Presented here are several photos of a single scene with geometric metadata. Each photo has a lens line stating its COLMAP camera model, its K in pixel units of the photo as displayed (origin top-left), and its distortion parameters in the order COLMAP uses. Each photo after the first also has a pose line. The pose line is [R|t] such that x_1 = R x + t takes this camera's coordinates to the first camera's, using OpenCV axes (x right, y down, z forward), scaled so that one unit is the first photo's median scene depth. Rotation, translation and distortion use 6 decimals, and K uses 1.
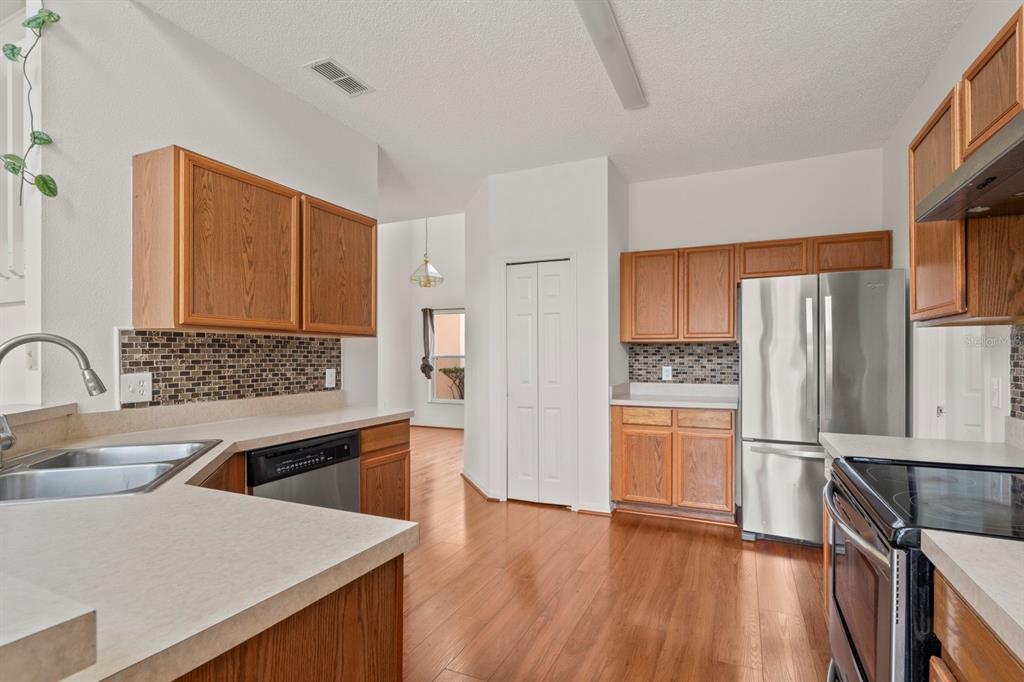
lens RADIAL K [[509.7, 0, 510.0], [0, 509.7, 351.4], [0, 0, 1]] dist [-0.002421, -0.000120]
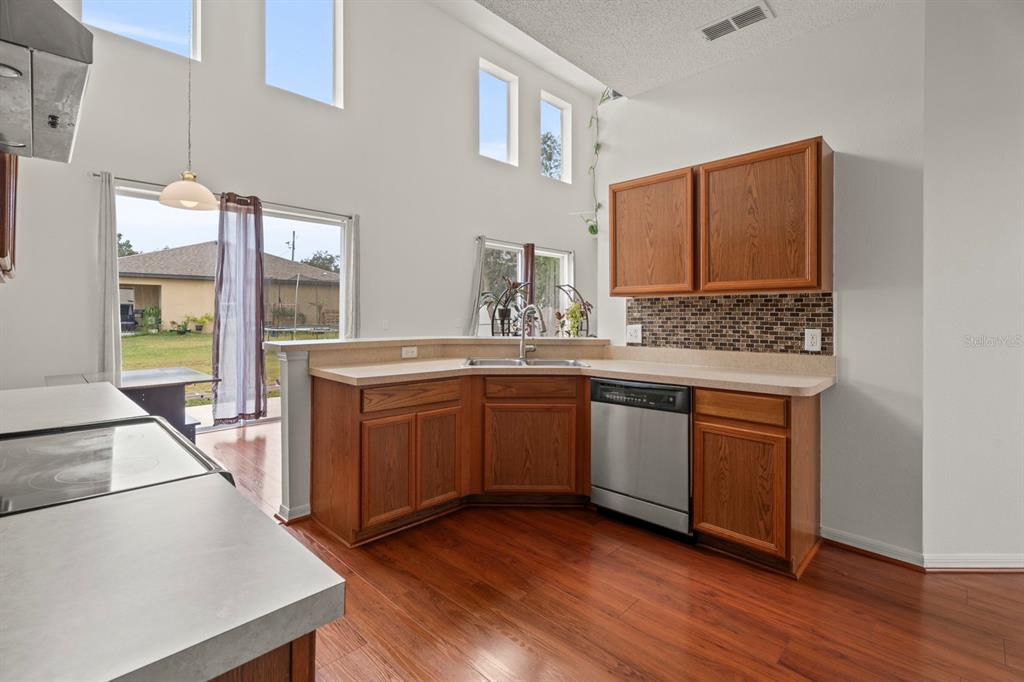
lens RADIAL K [[454.3, 0, 518.2], [0, 454.3, 314.6], [0, 0, 1]] dist [0.004126, 0.000406]
pose [[-0.327779, -0.005110, -0.944741, 0.609795], [0.005083, 0.999961, -0.007172, 0.014971], [0.944741, -0.007153, -0.327740, 0.904282]]
